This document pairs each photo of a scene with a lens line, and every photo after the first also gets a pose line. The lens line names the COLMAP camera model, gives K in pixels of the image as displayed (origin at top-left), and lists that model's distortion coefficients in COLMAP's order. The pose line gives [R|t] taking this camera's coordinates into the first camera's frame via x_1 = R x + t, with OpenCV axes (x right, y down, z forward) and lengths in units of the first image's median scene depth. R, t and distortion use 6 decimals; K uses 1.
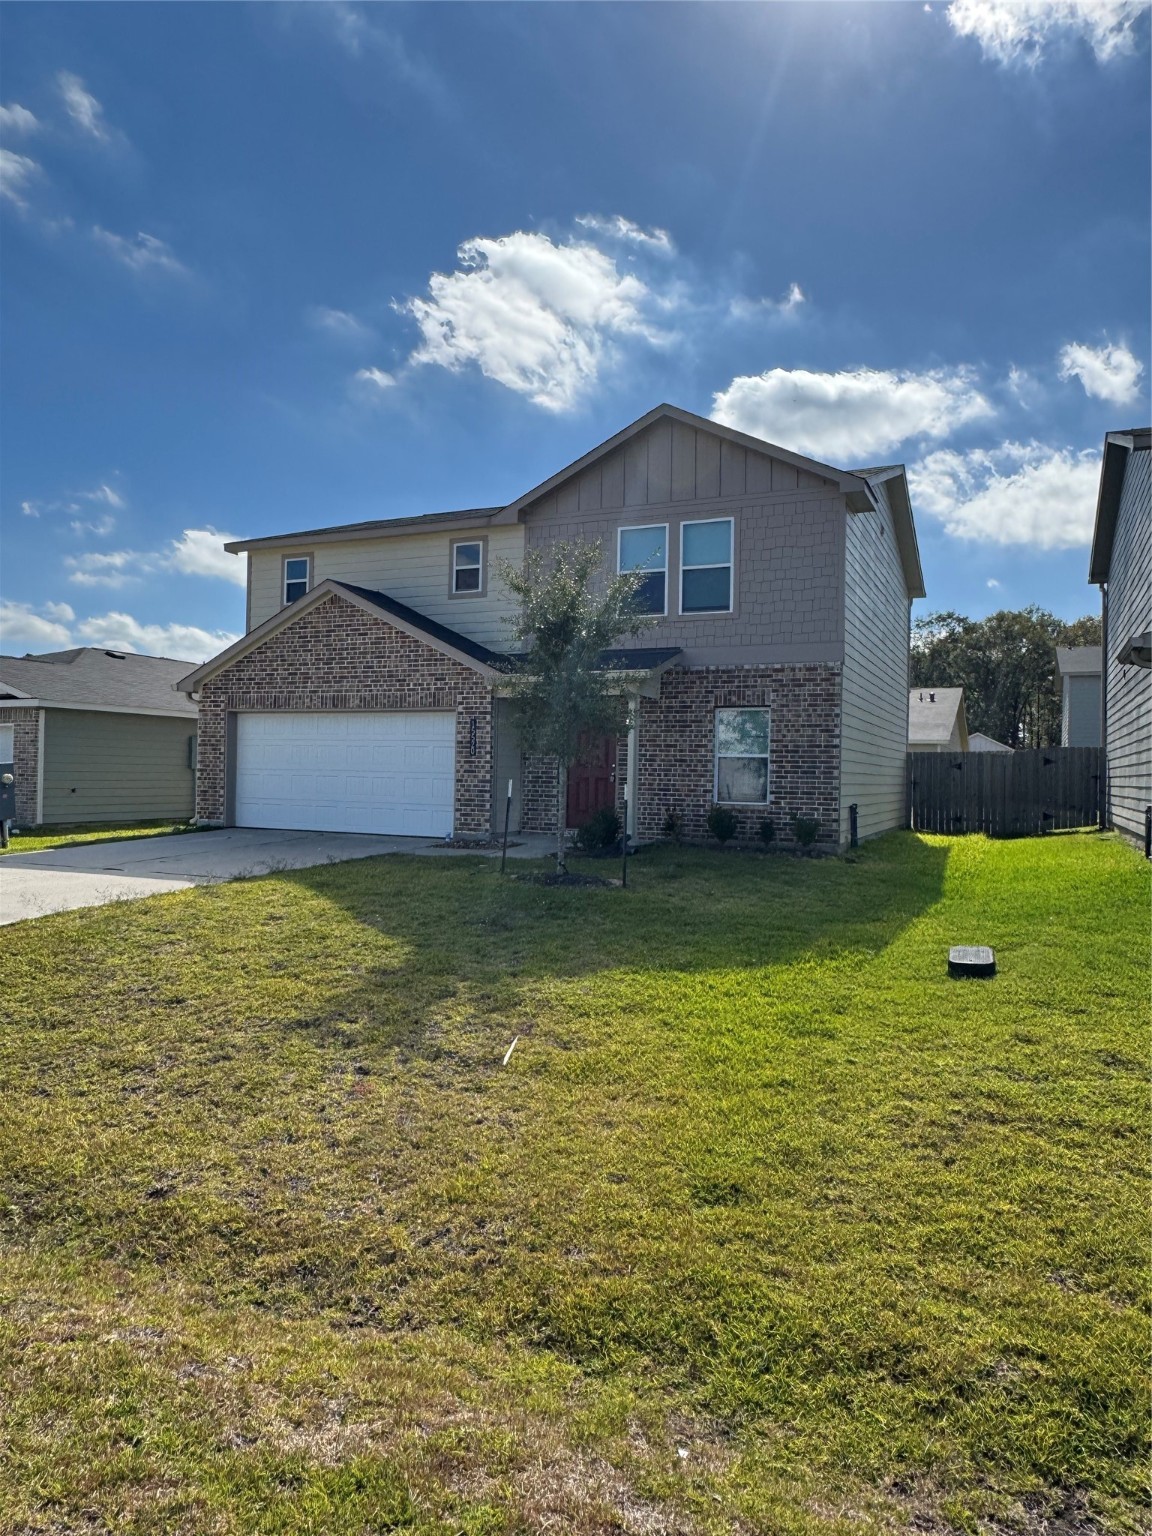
lens RADIAL K [[1056.5, 0, 576.0], [0, 1056.5, 768.0], [0, 0, 1]] dist [-0.003308, -0.003162]
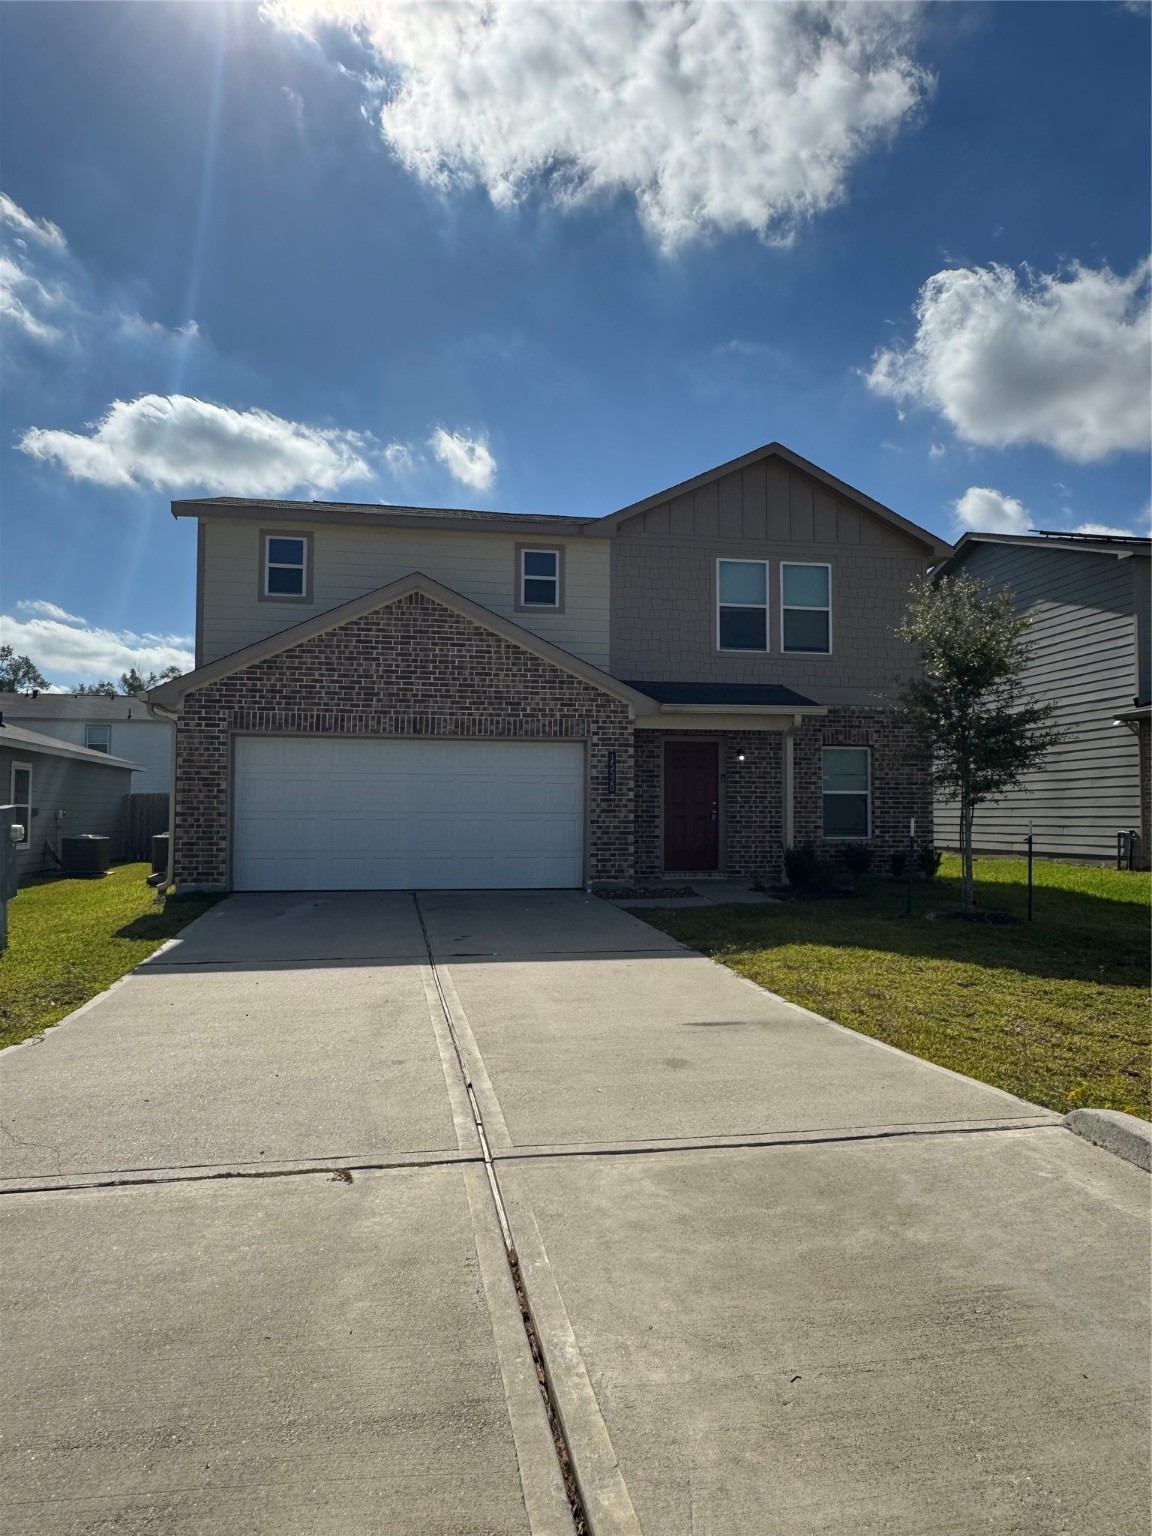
lens RADIAL K [[1004.2, 0, 576.0], [0, 1004.2, 768.0], [0, 0, 1]] dist [0.002001, -0.000778]
pose [[0.809654, 0.010620, 0.586811, -0.541053], [0.007022, 0.999589, -0.027779, -0.008414], [-0.586865, 0.026612, 0.809247, 0.296877]]
